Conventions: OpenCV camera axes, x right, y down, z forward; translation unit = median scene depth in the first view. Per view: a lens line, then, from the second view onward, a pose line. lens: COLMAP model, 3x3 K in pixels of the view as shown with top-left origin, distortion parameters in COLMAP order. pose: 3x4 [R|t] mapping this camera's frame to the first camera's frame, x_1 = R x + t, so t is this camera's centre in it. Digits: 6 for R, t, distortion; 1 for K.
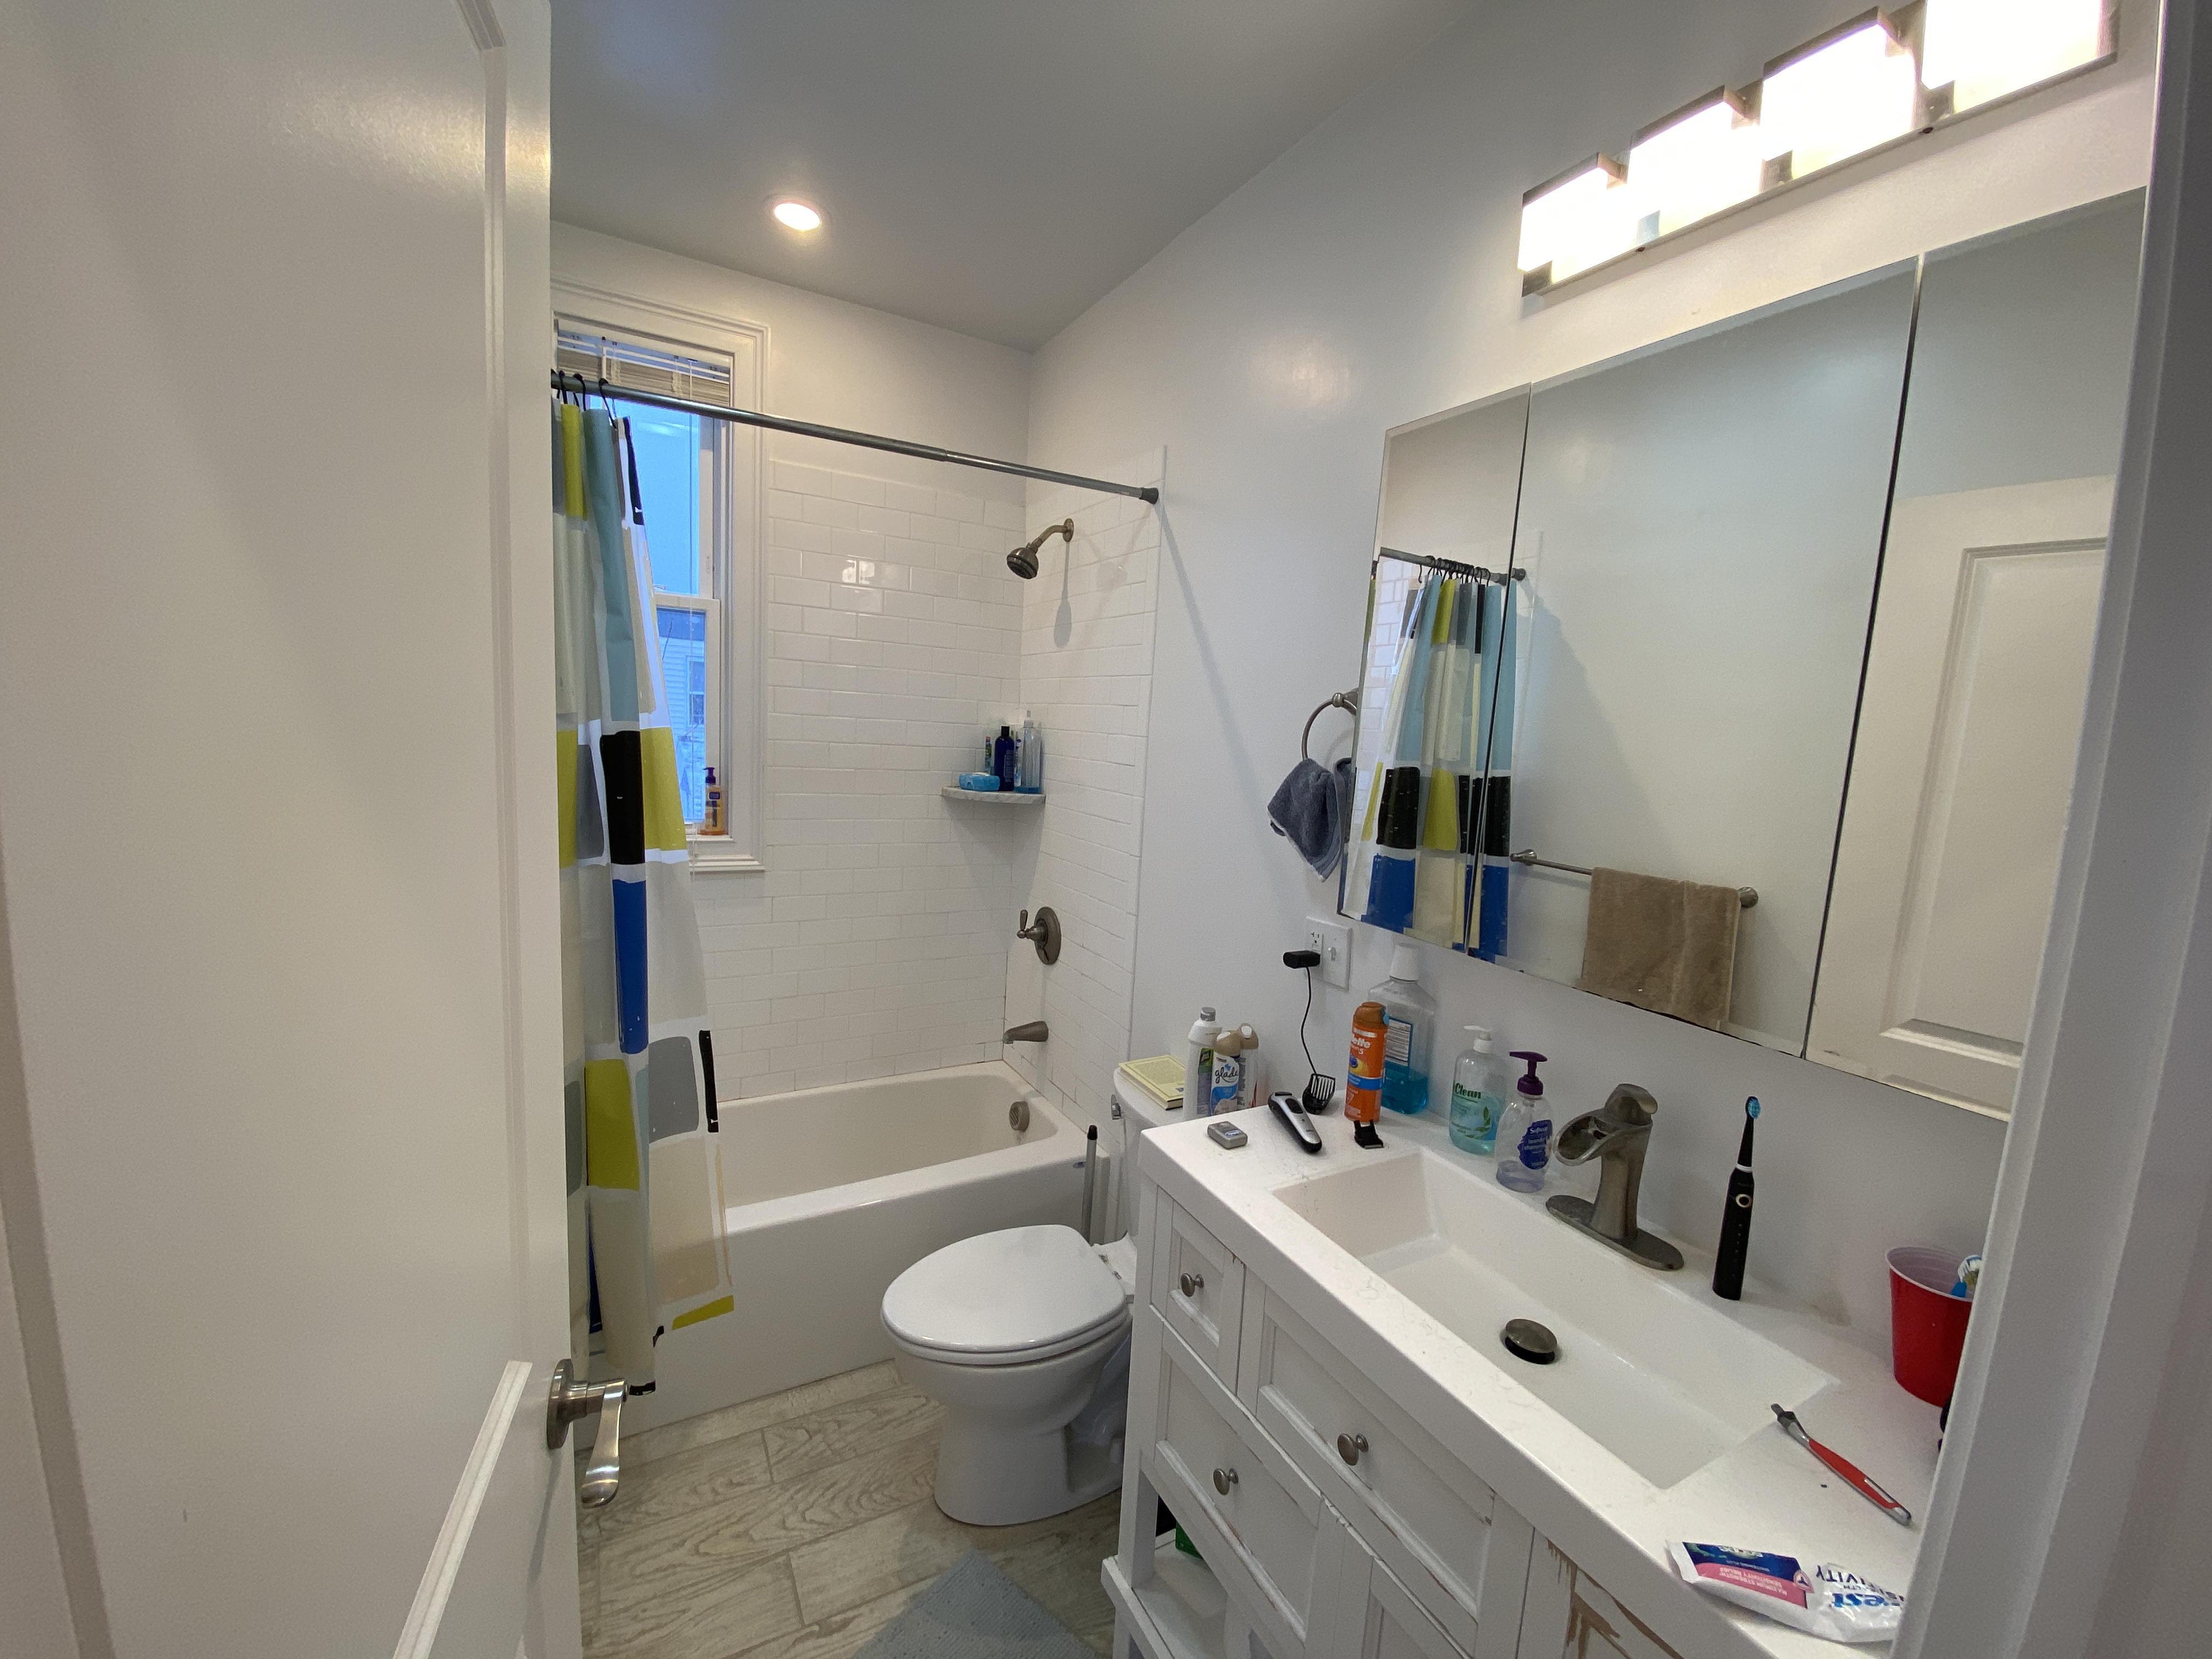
lens RADIAL K [[890.4, 0, 1106.0], [0, 890.4, 829.5], [0, 0, 1]] dist [0.037711, -0.030556]
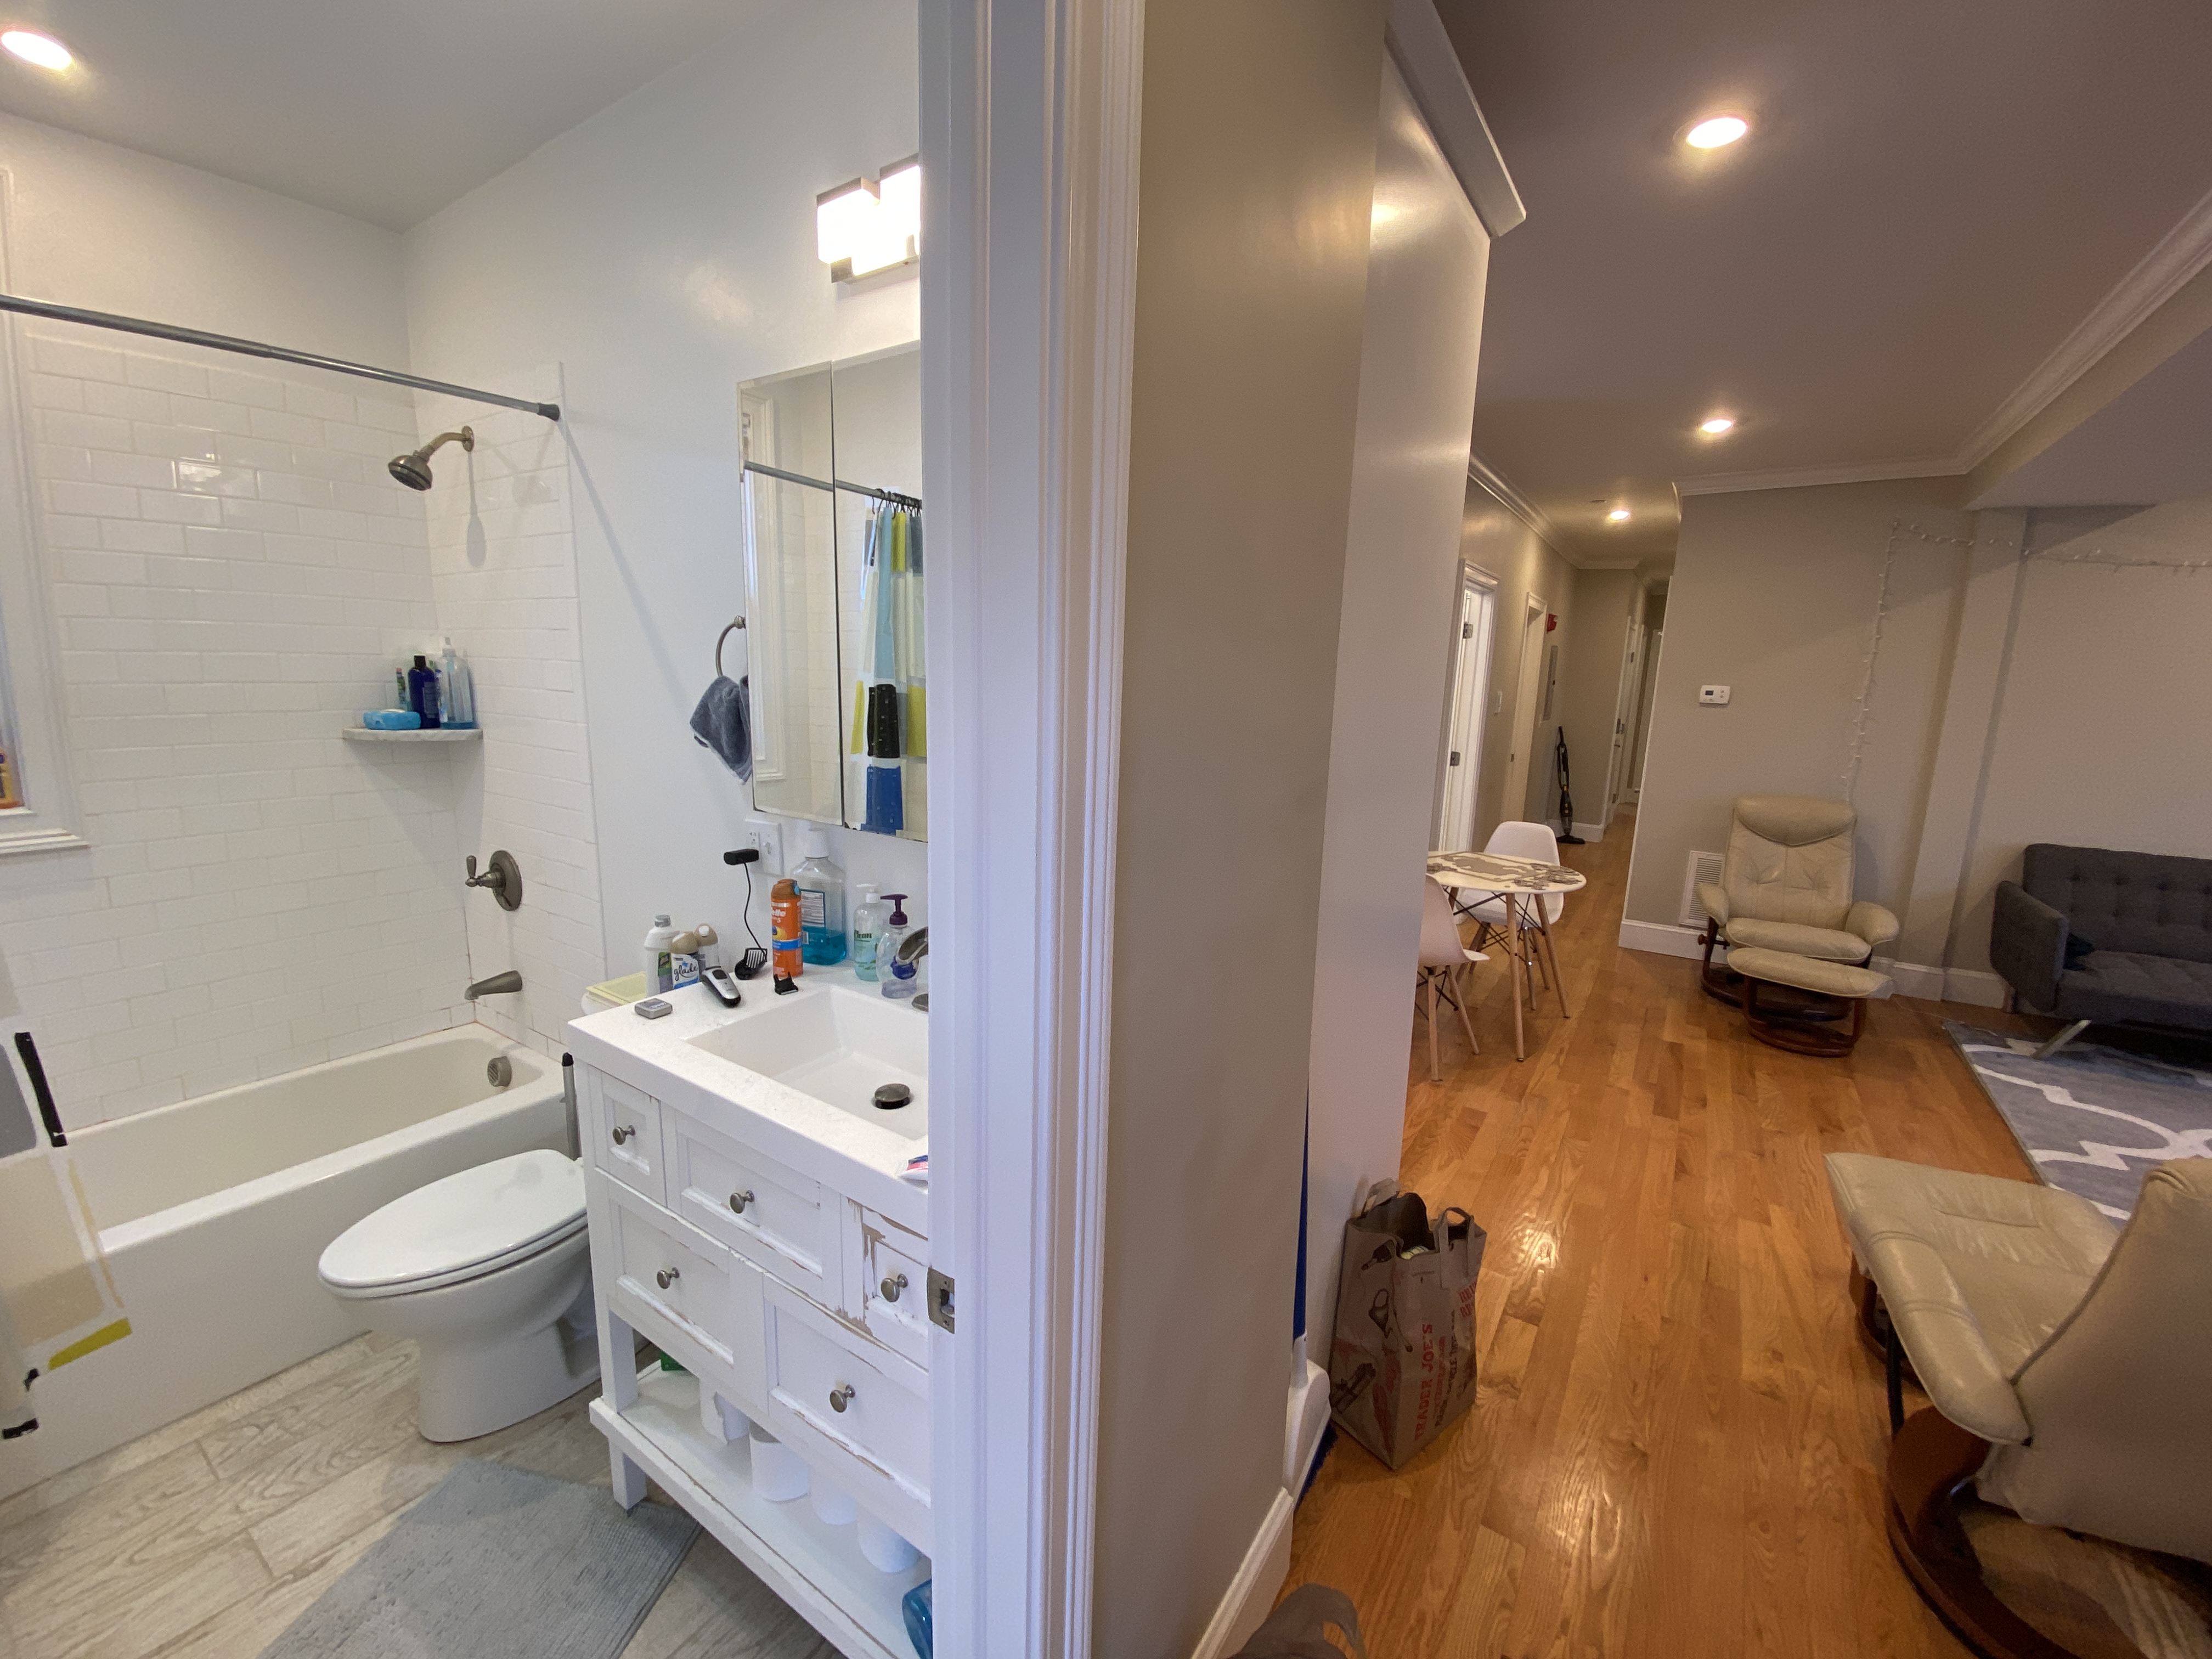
lens RADIAL K [[895.4, 0, 1102.0], [0, 895.4, 826.2], [0, 0, 1]] dist [0.021784, -0.022316]
pose [[0.887463, -0.112288, 0.446990, 0.123098], [0.078028, 0.992472, 0.094400, 0.036984], [-0.454225, -0.048899, 0.889544, -0.213285]]
